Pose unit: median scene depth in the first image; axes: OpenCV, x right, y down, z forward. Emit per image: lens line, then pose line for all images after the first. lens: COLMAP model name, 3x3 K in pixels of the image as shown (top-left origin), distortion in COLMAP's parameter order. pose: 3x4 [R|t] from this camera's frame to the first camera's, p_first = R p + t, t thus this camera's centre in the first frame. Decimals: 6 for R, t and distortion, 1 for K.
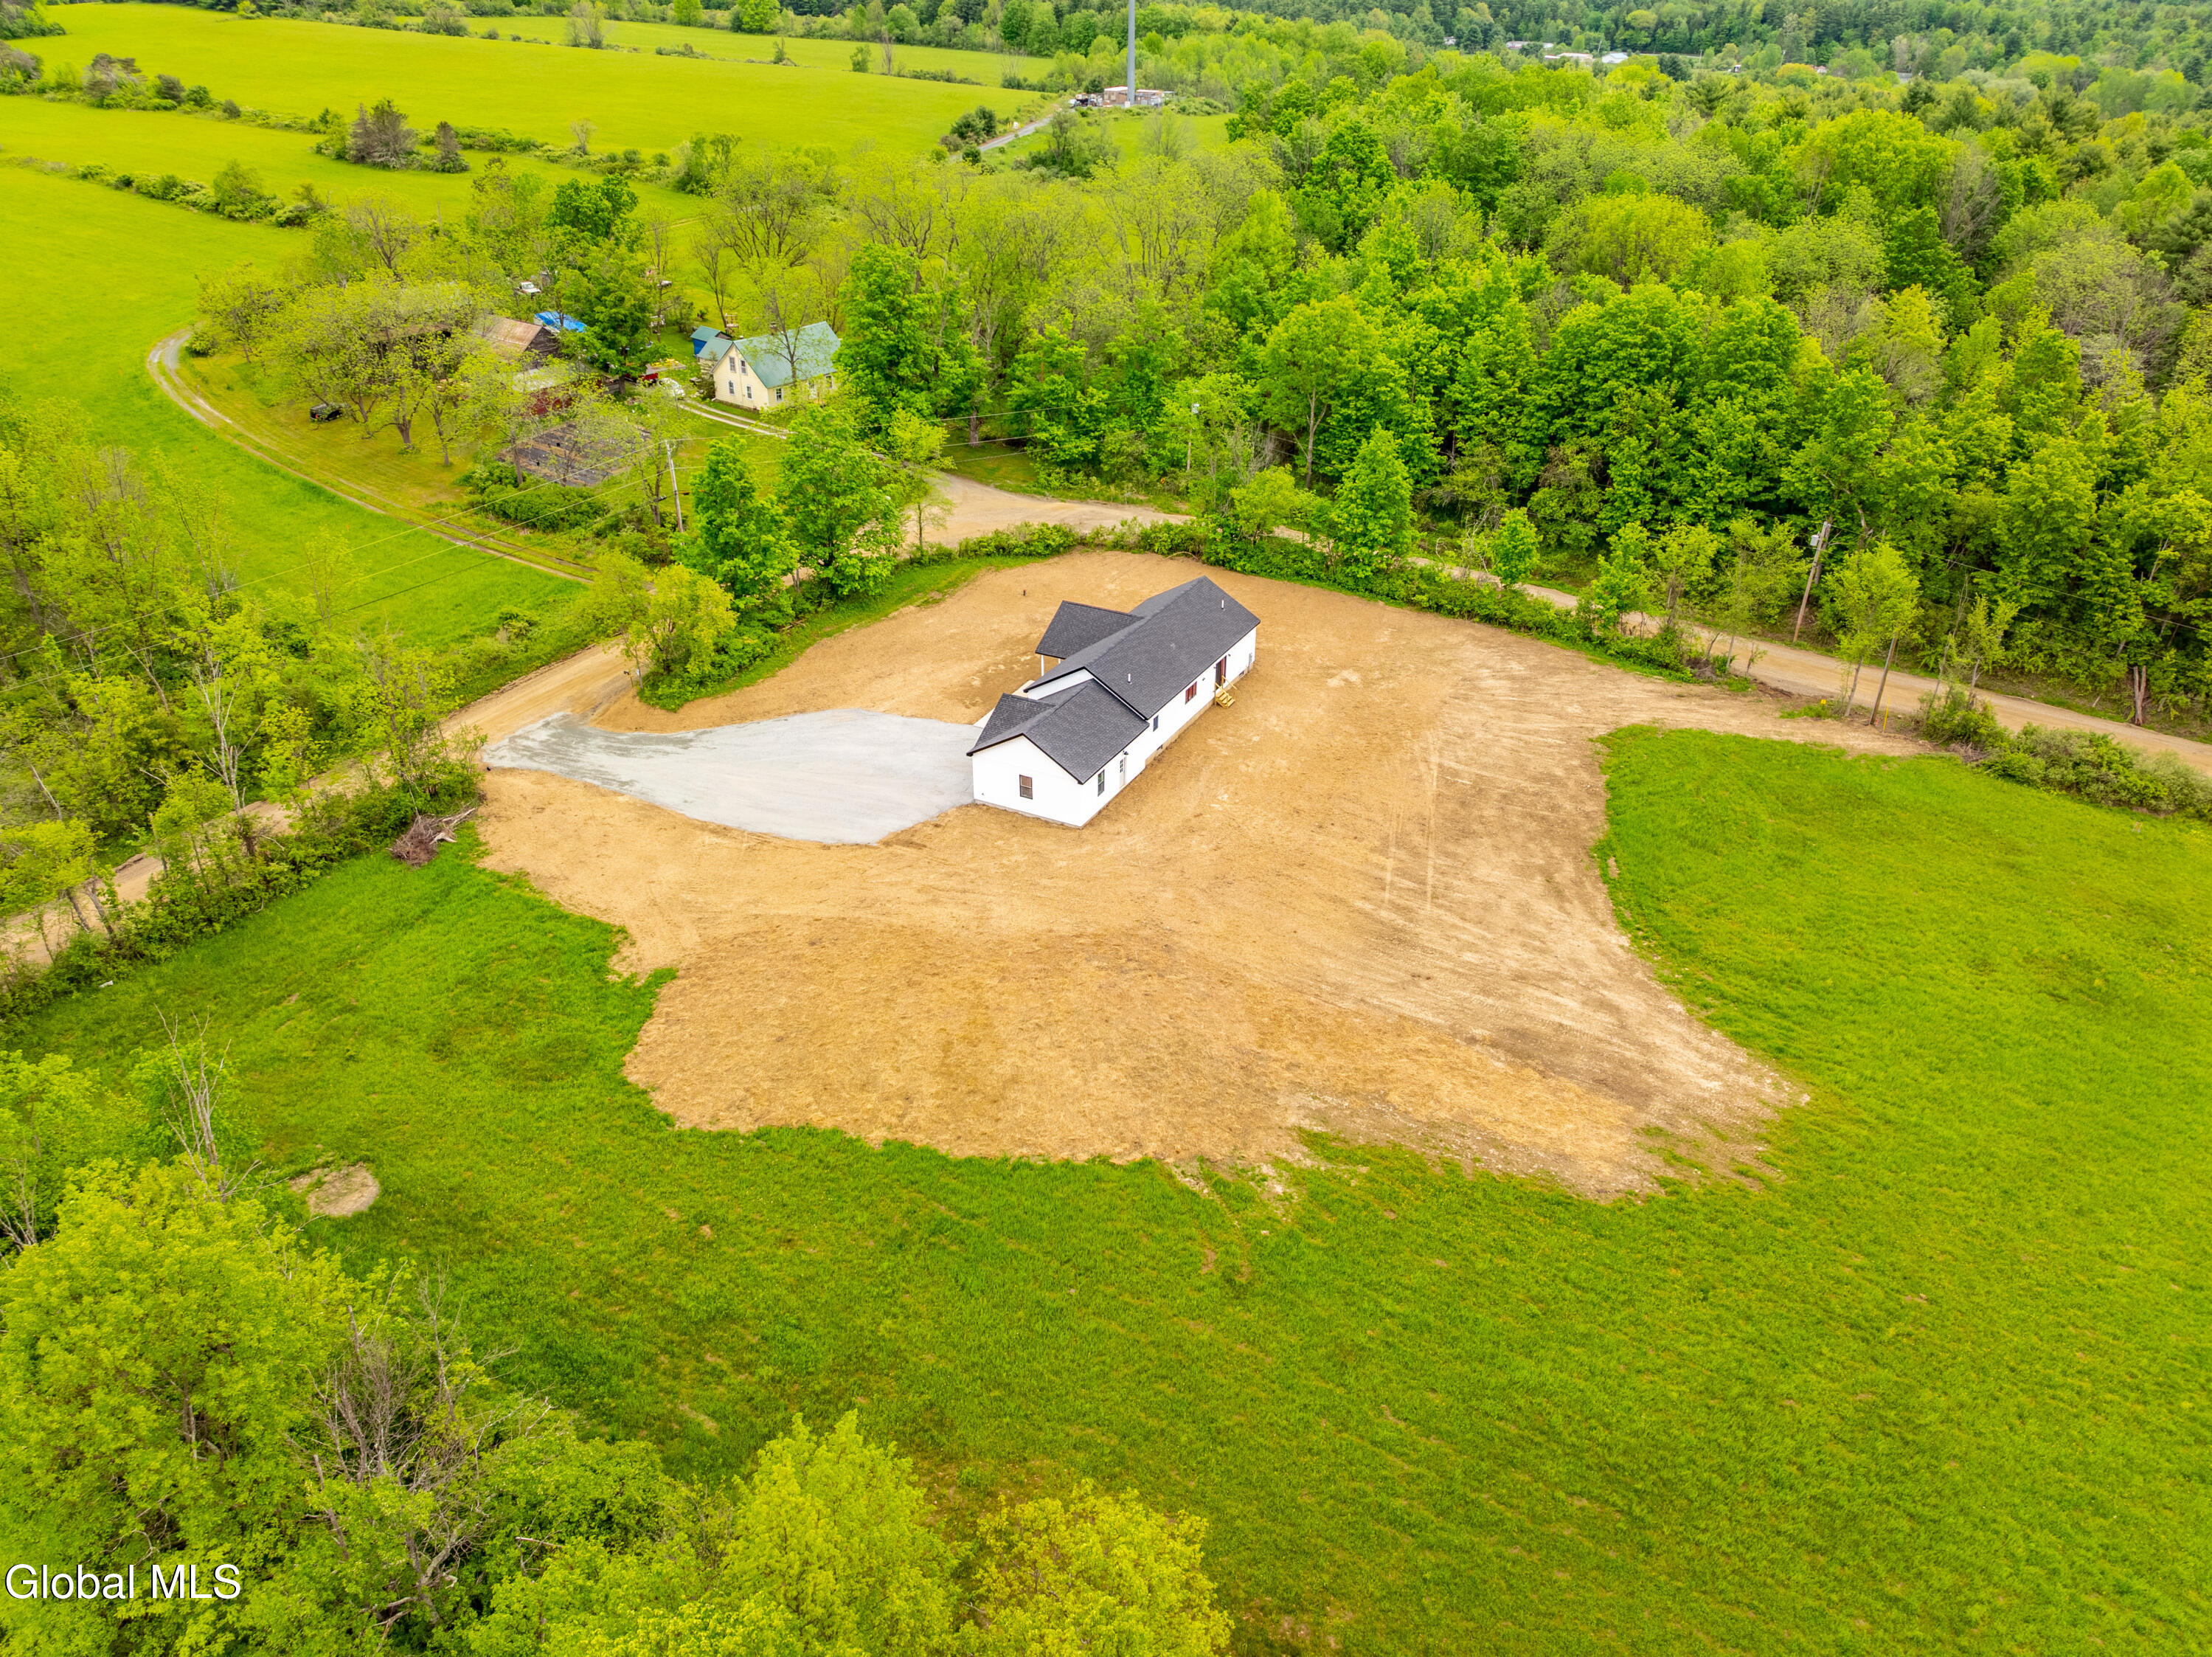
lens RADIAL K [[1579.4, 0, 1114.8], [0, 1579.4, 803.2], [0, 0, 1]] dist [-0.030169, -0.003532]
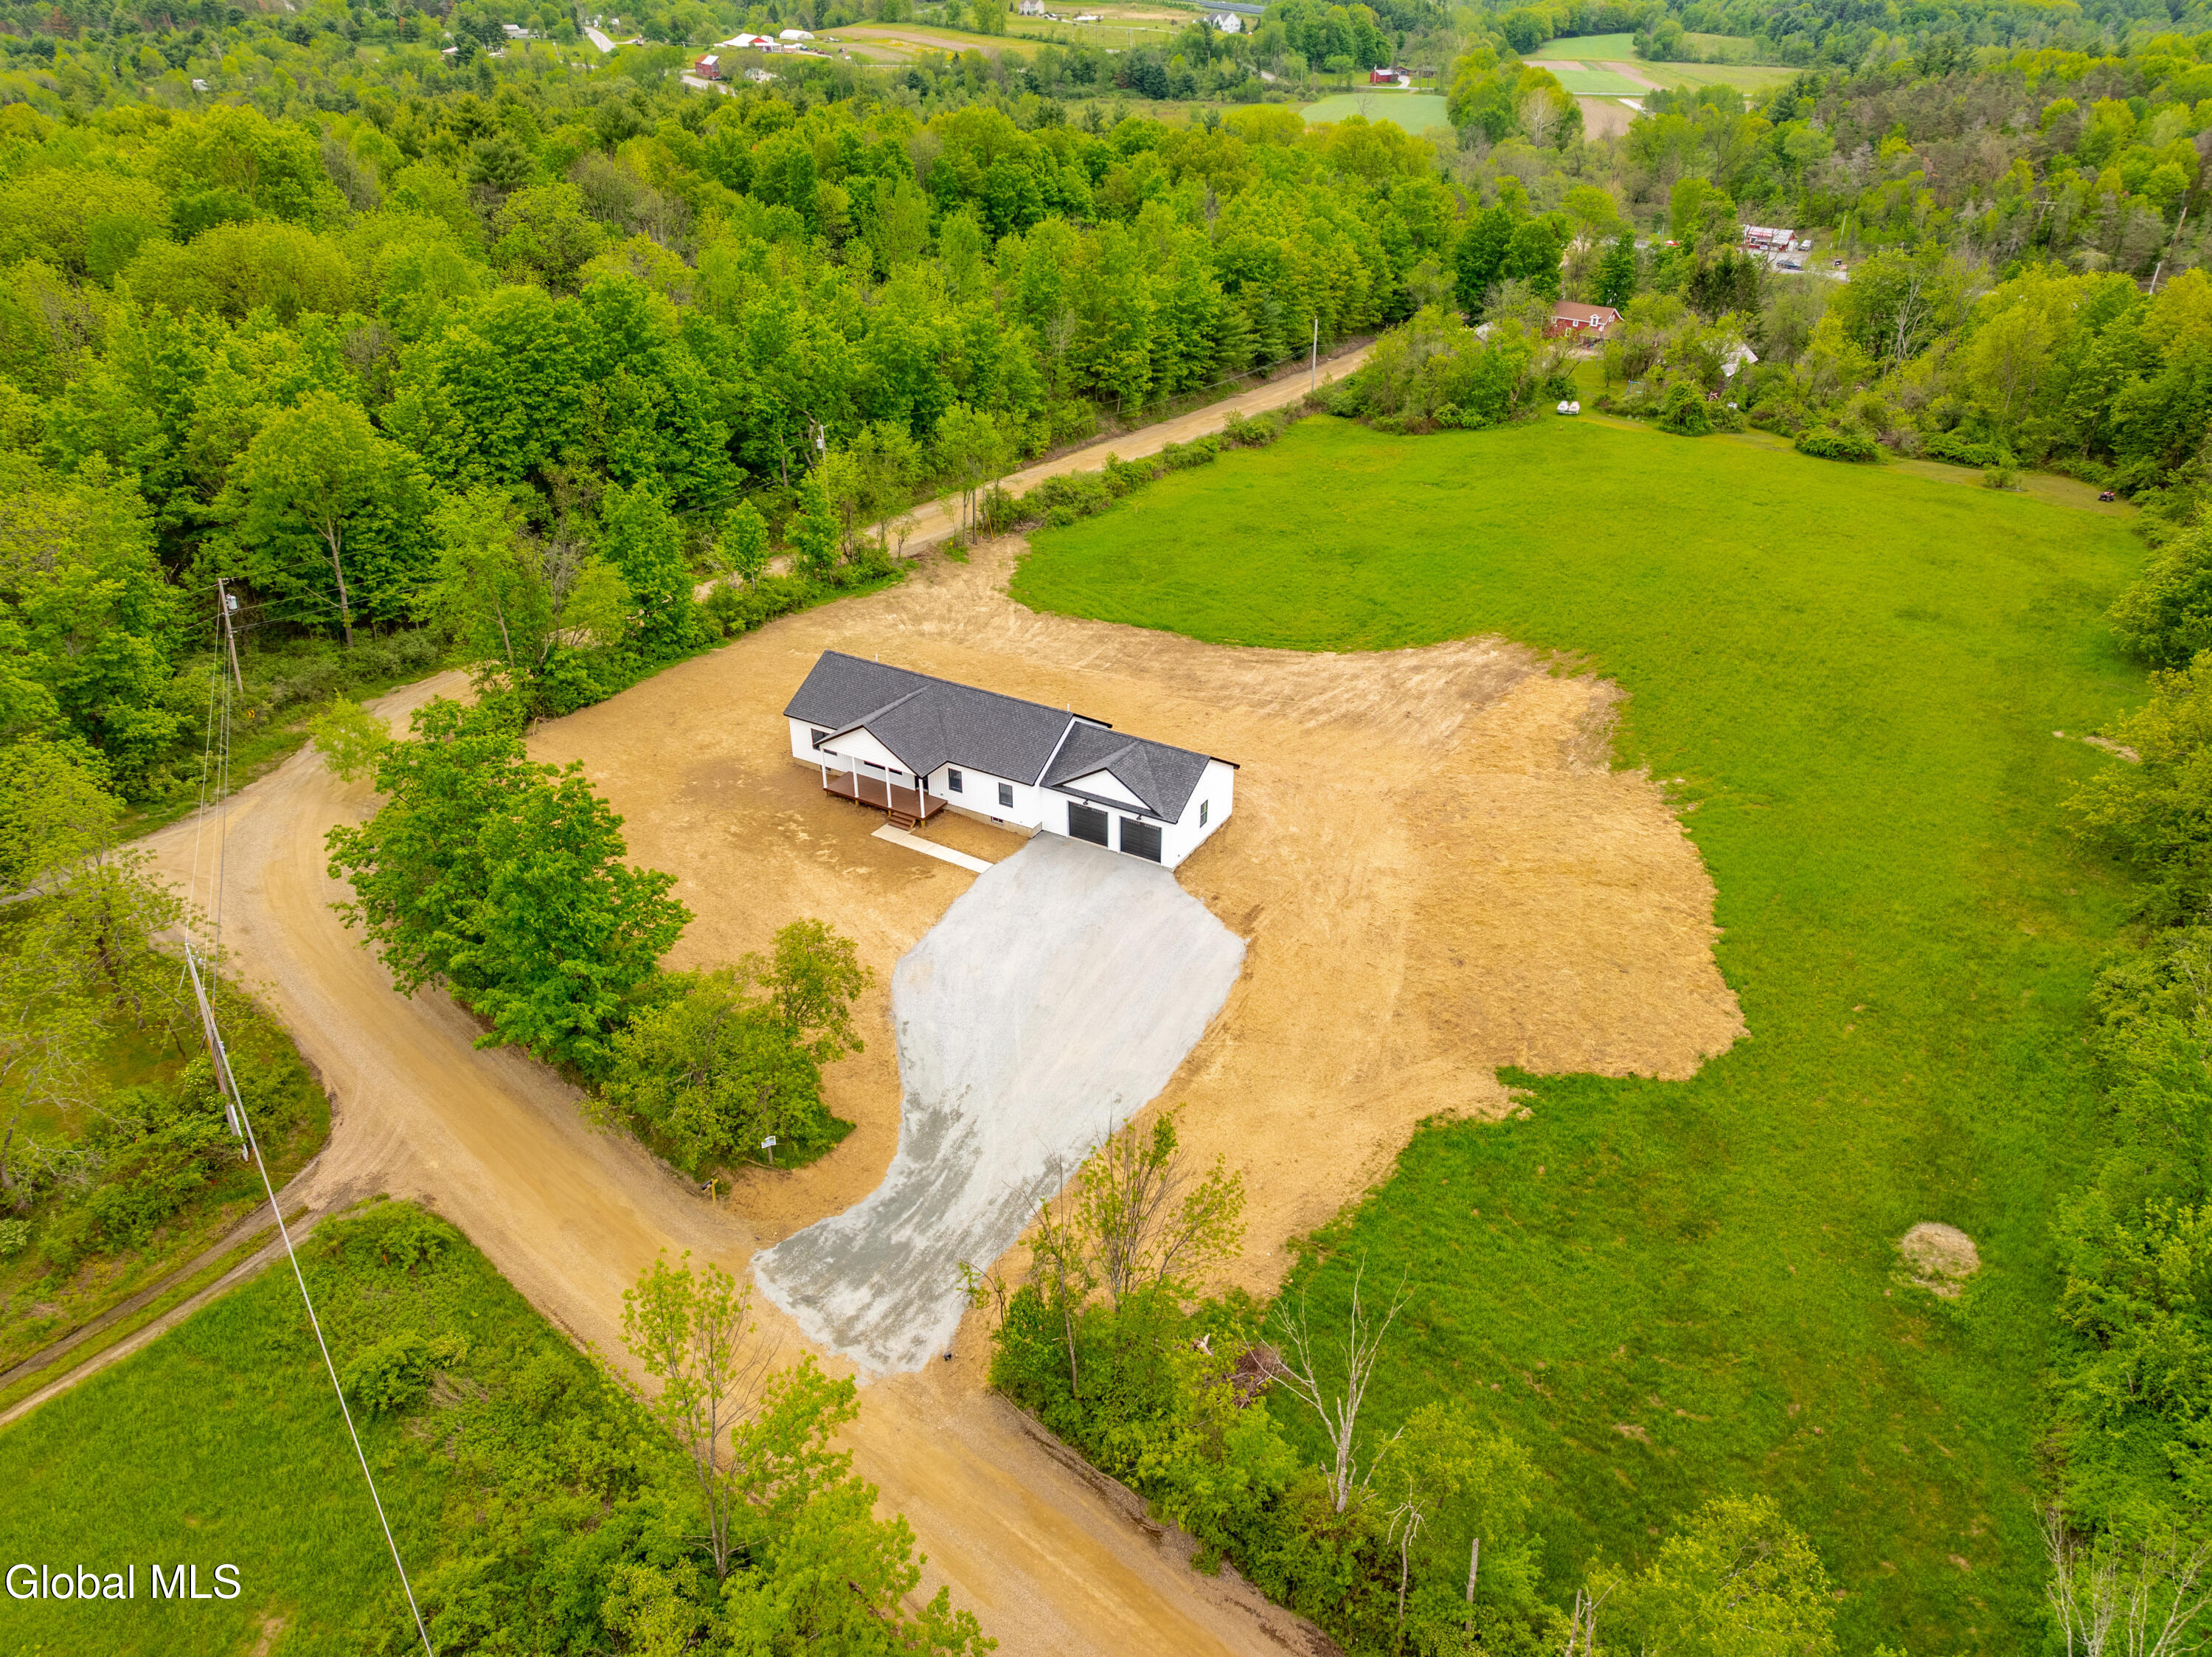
lens RADIAL K [[1541.3, 0, 1118.4], [0, 1541.3, 827.0], [0, 0, 1]] dist [-0.029974, -0.002866]
pose [[0.048565, -0.499761, 0.864801, -0.902555], [0.473350, 0.773936, 0.420669, -0.436894], [-0.879534, 0.388924, 0.274148, 0.823017]]
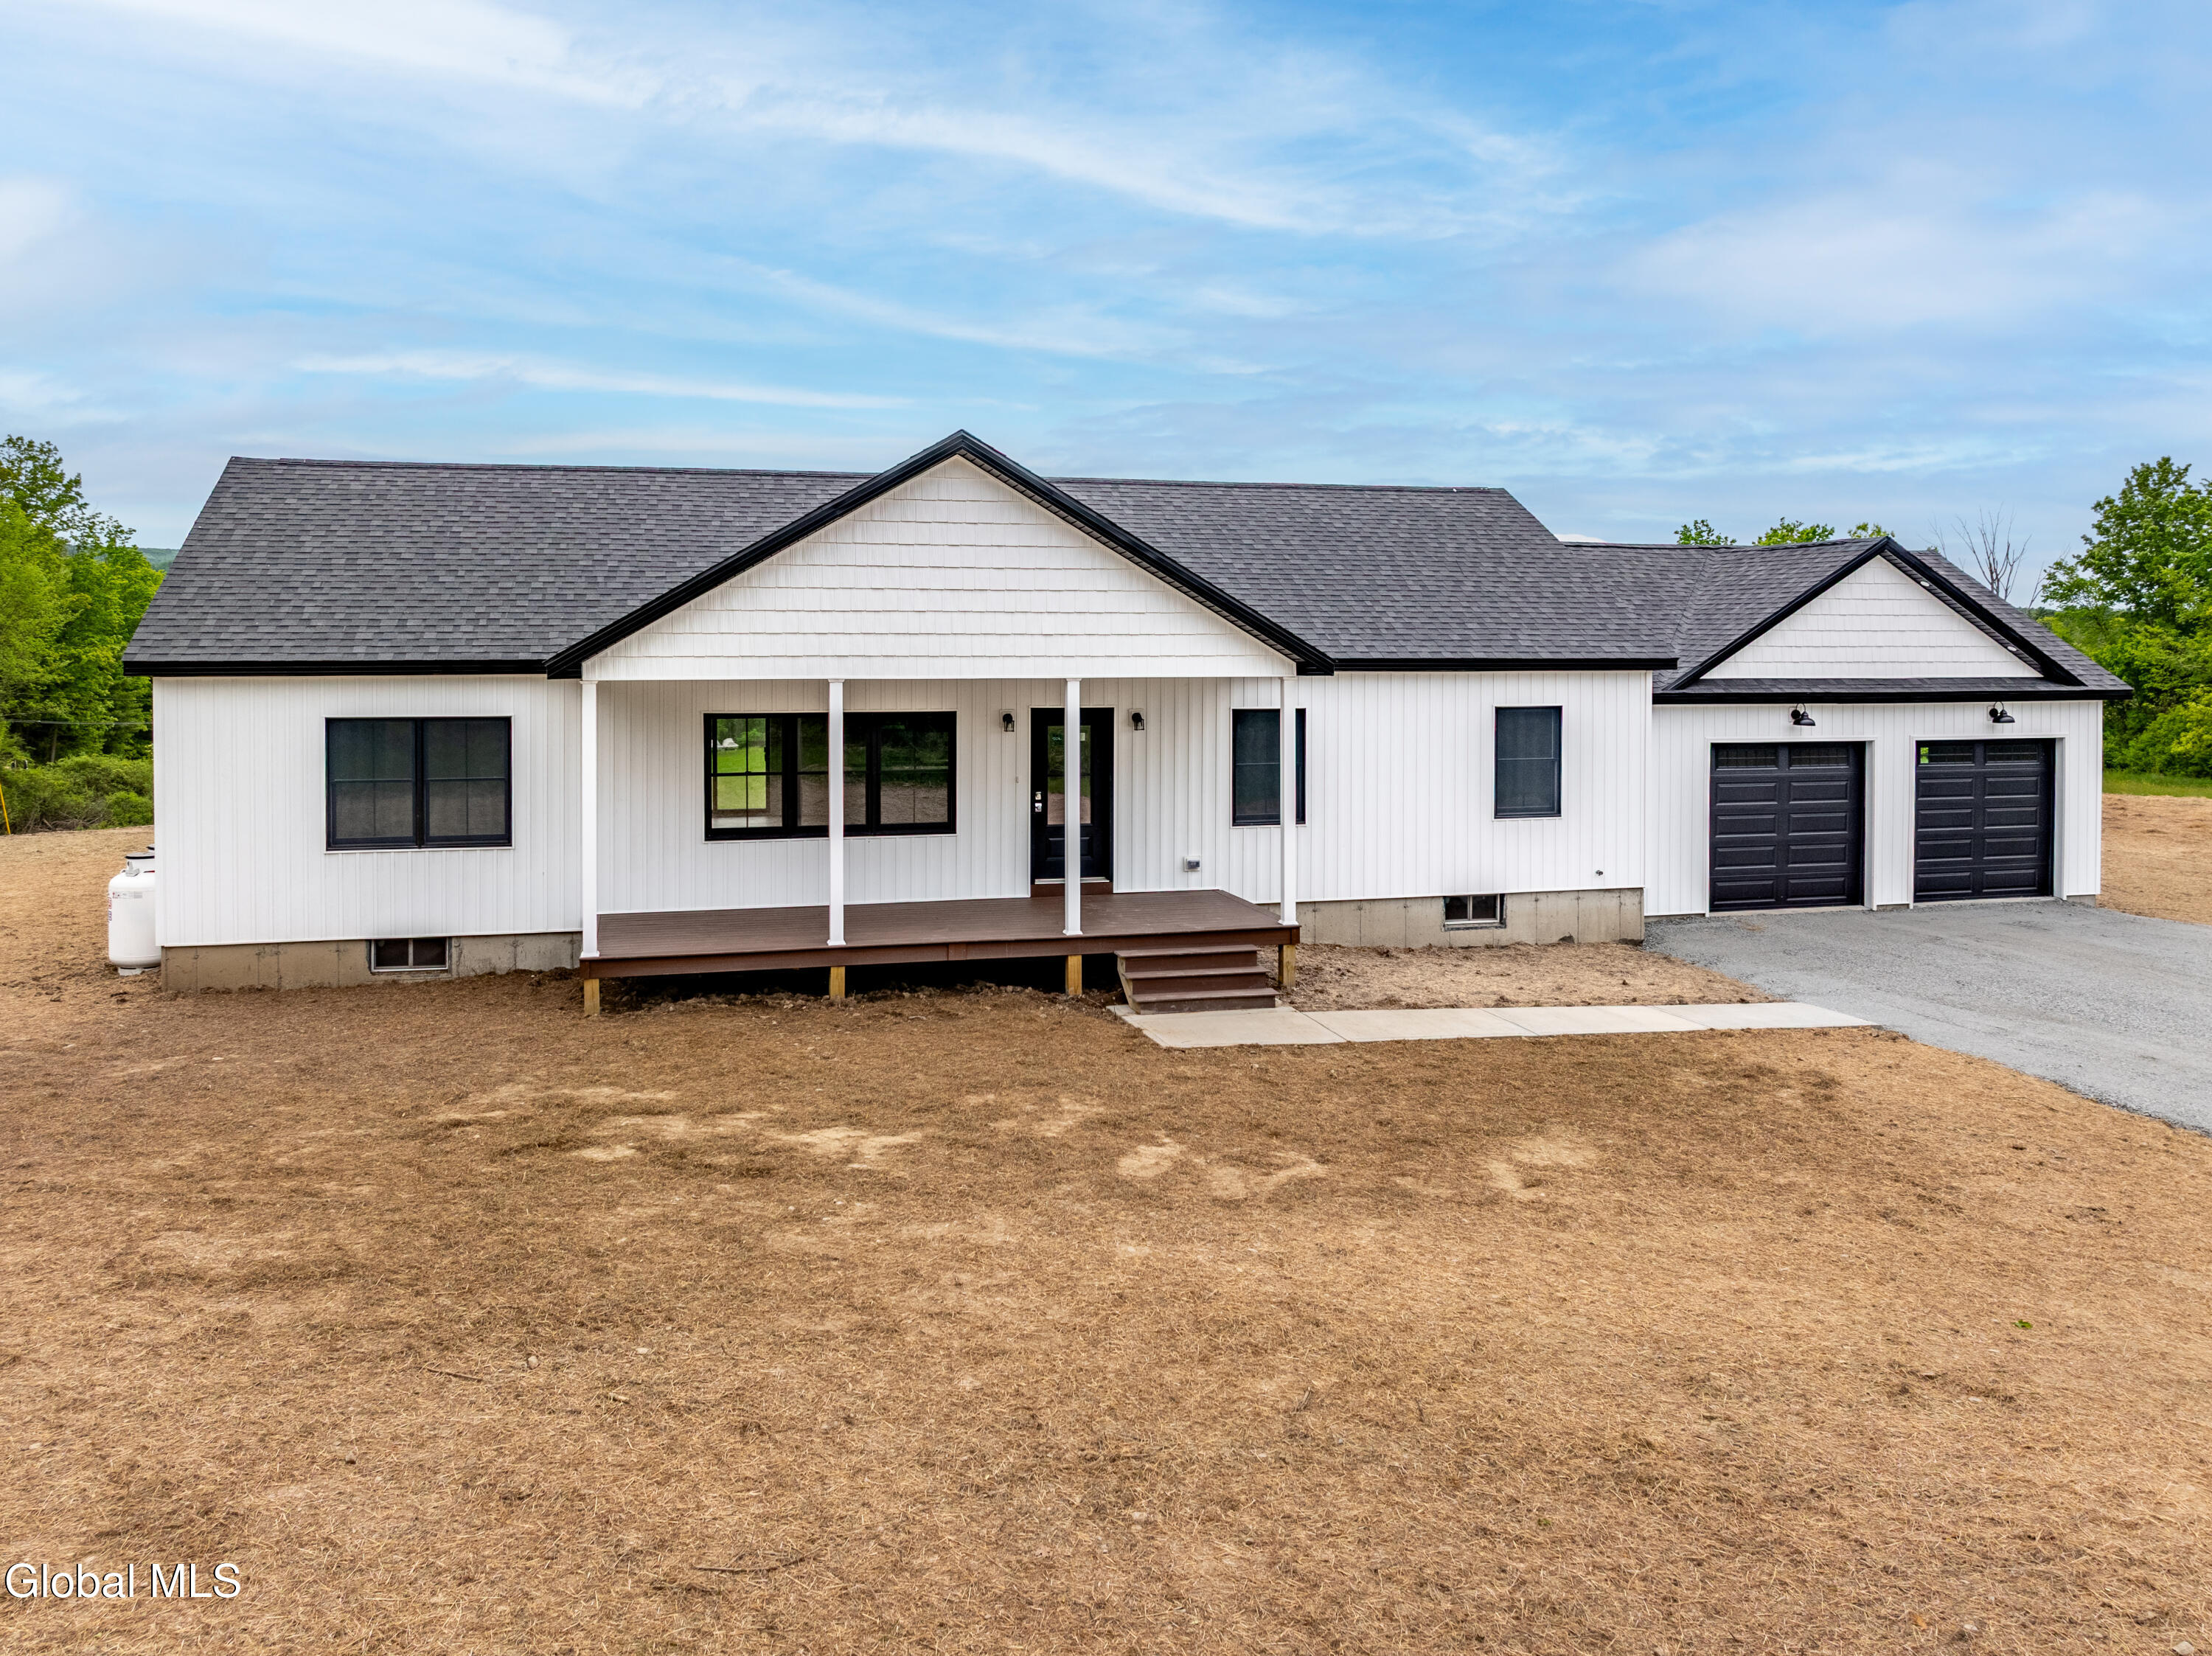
lens RADIAL K [[1571.2, 0, 1094.6], [0, 1571.2, 673.4], [0, 0, 1]] dist [-0.025706, -0.004380]
pose [[-0.651312, -0.022231, 0.758484, -0.180644], [0.359574, 0.871177, 0.334300, -0.182613], [-0.668206, 0.490465, -0.559414, 1.303786]]
